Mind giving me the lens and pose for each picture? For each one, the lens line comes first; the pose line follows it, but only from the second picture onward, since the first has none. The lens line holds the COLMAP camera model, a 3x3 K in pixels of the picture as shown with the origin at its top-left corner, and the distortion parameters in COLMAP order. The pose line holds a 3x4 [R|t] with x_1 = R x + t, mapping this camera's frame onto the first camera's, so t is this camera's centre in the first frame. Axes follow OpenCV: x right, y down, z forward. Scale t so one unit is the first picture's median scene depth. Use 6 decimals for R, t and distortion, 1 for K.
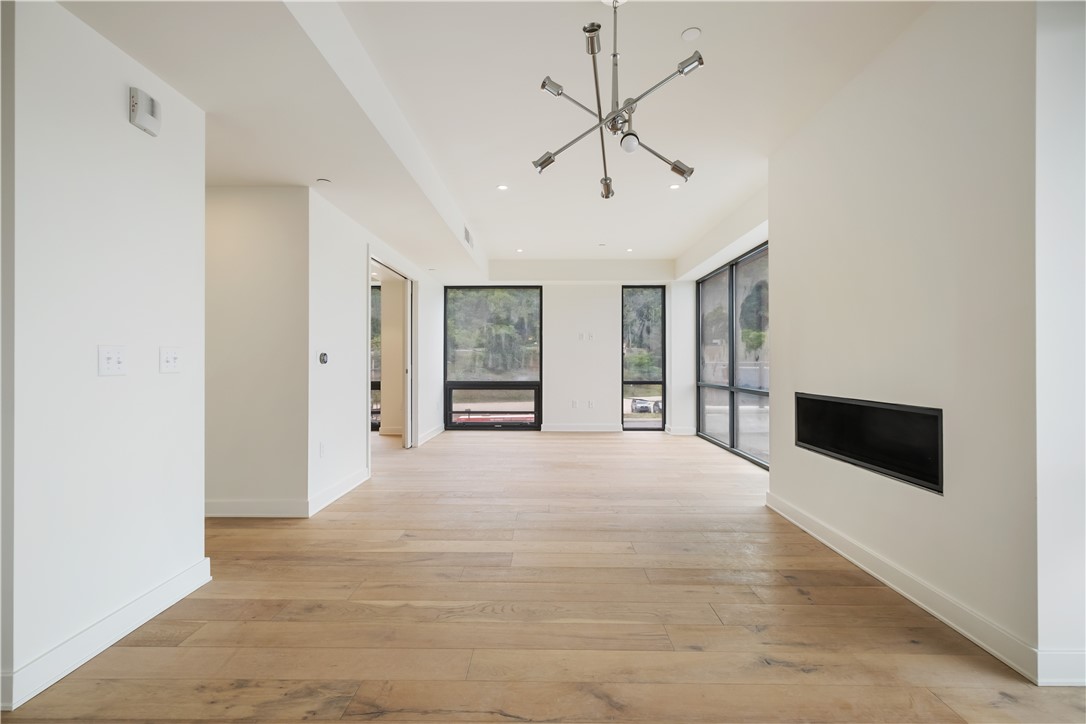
lens RADIAL K [[486.4, 0, 544.8], [0, 486.4, 363.9], [0, 0, 1]] dist [0.001415, 0.000217]
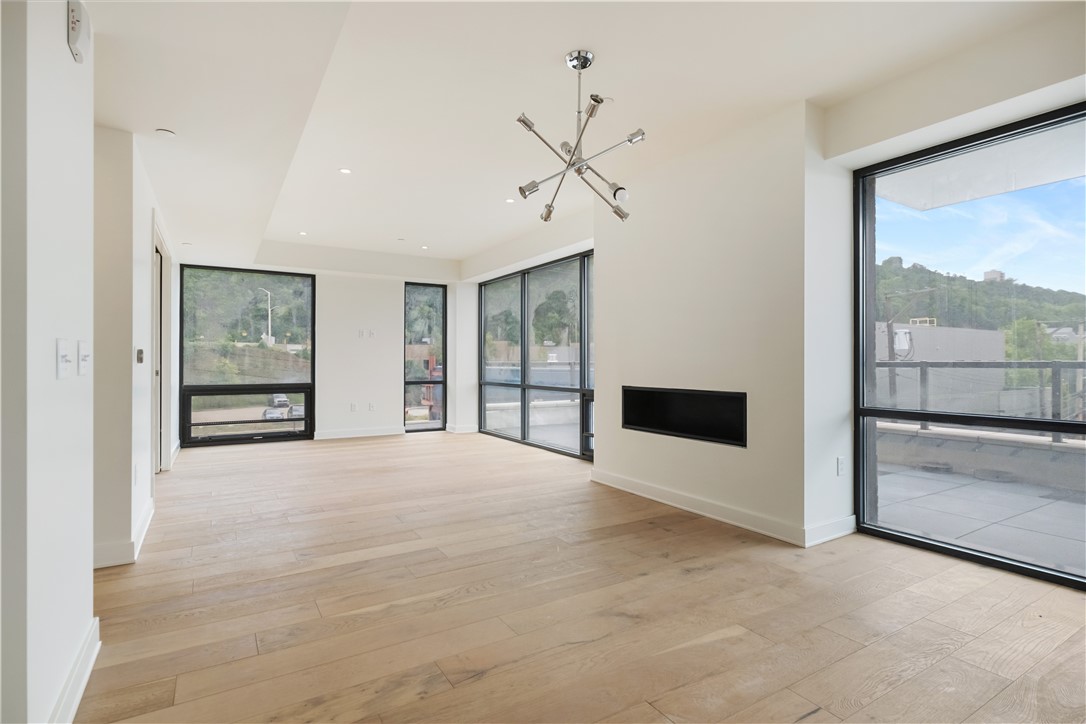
lens RADIAL K [[524.3, 0, 537.6], [0, 524.3, 366.8], [0, 0, 1]] dist [-0.000625, 0.002088]
pose [[0.851354, -0.003840, 0.524578, -0.410191], [0.000387, 0.999978, 0.006693, -0.000357], [-0.524592, -0.005495, 0.851336, -0.046615]]
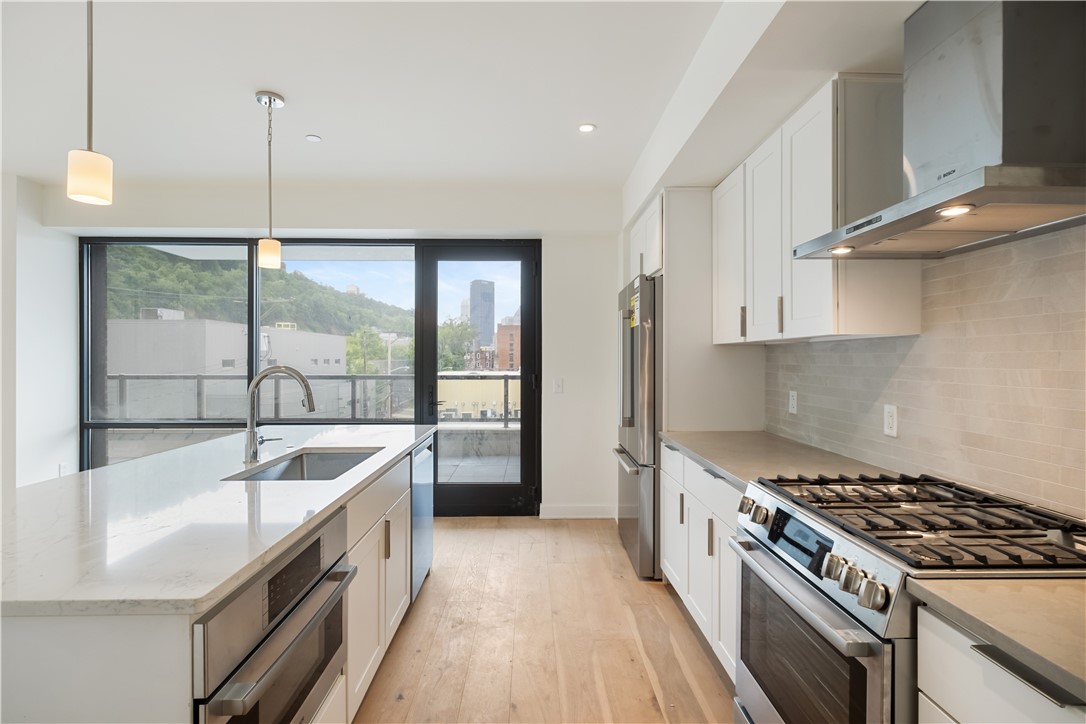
lens RADIAL K [[524.3, 0, 547.2], [0, 524.3, 362.1], [0, 0, 1]] dist [-0.000625, 0.002088]
pose [[-0.038314, -0.007655, 0.999236, -0.731368], [-0.004447, 0.999962, 0.007490, -0.086588], [-0.999256, -0.004156, -0.038346, -0.663875]]
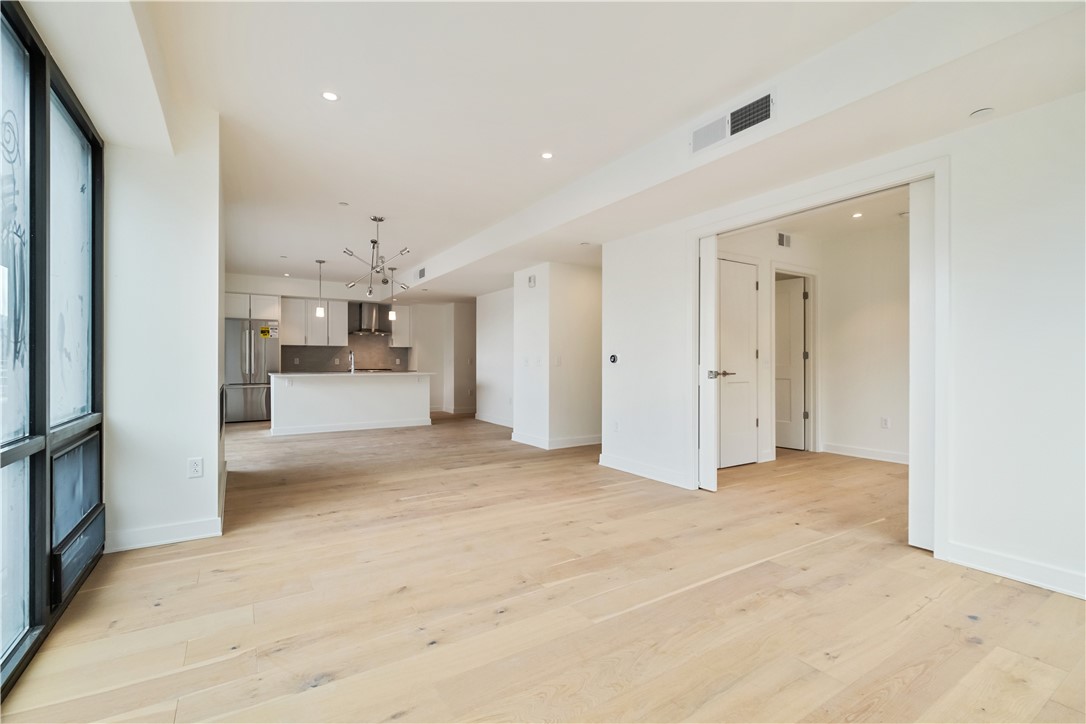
lens RADIAL K [[486.4, 0, 549.2], [0, 486.4, 360.4], [0, 0, 1]] dist [0.001415, 0.000217]
pose [[-0.823193, -0.004379, -0.567745, 0.578884], [-0.000534, 0.999976, -0.006939, 0.001554], [0.567761, -0.005409, -0.823176, 2.383307]]
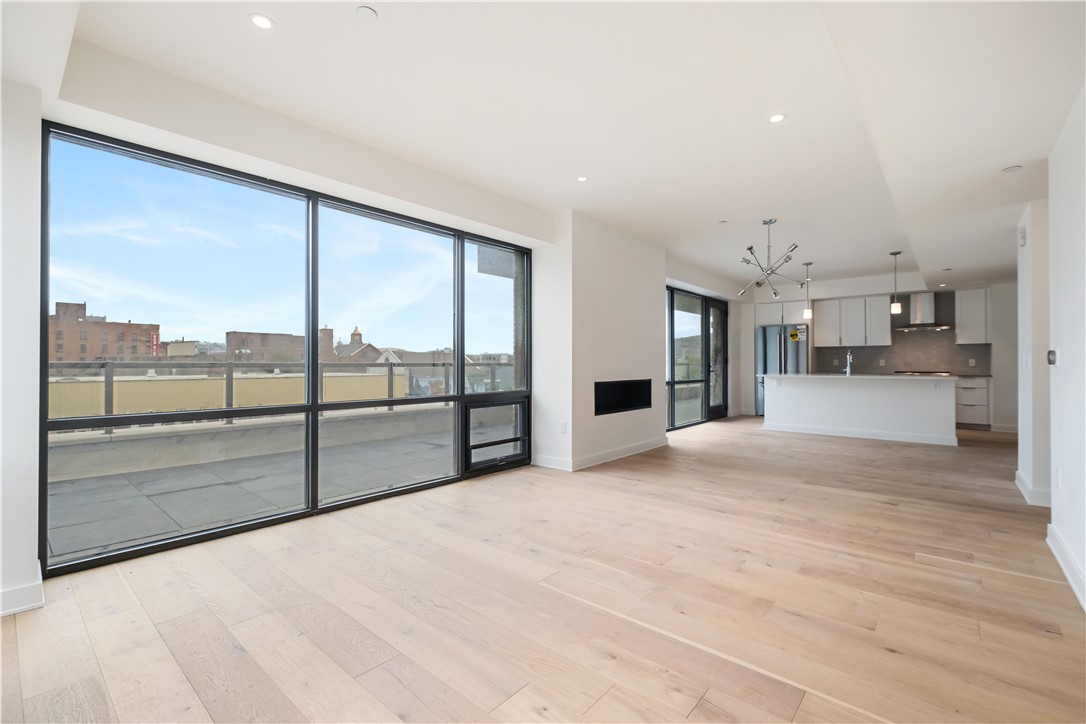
lens RADIAL K [[486.4, 0, 541.2], [0, 486.4, 359.8], [0, 0, 1]] dist [0.001415, 0.000217]
pose [[-0.771619, 0.004616, 0.636069, -0.383053], [-0.001621, 0.999956, -0.009222, 0.000289], [-0.636083, -0.008147, -0.771577, 2.480555]]
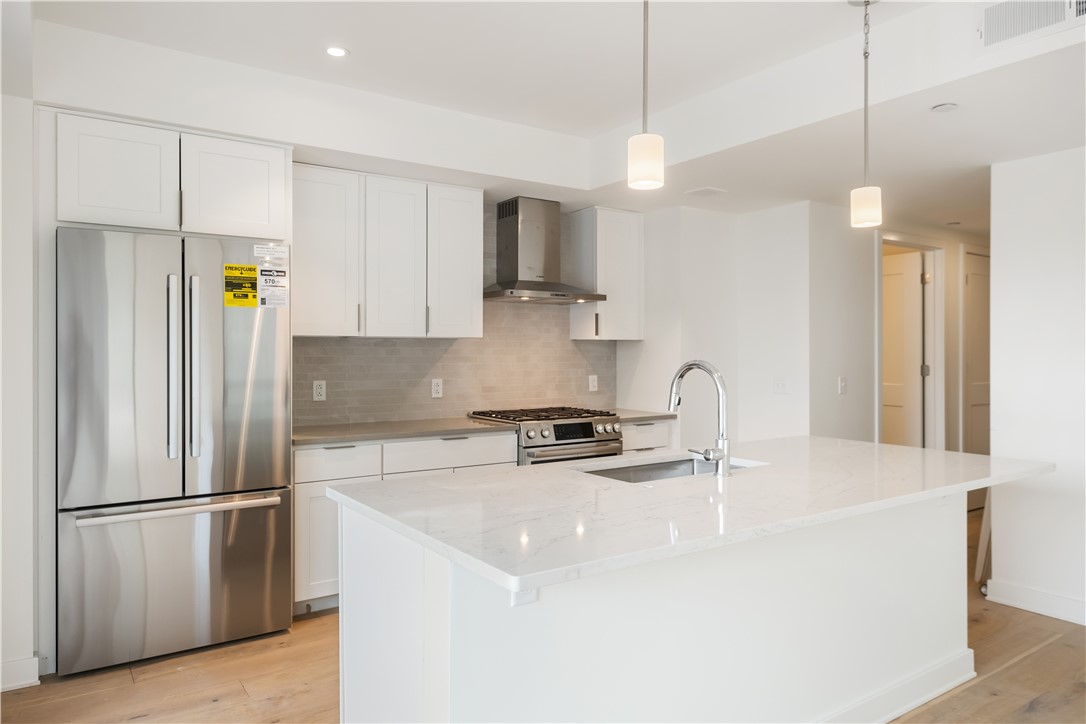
lens RADIAL K [[735.4, 0, 538.7], [0, 735.4, 352.9], [0, 0, 1]] dist [0.004210, 0.000605]
pose [[-0.820392, -0.001234, -0.571800, 0.591990], [0.000549, 0.999996, -0.002945, -0.080201], [0.571801, -0.002730, -0.820388, 0.248796]]
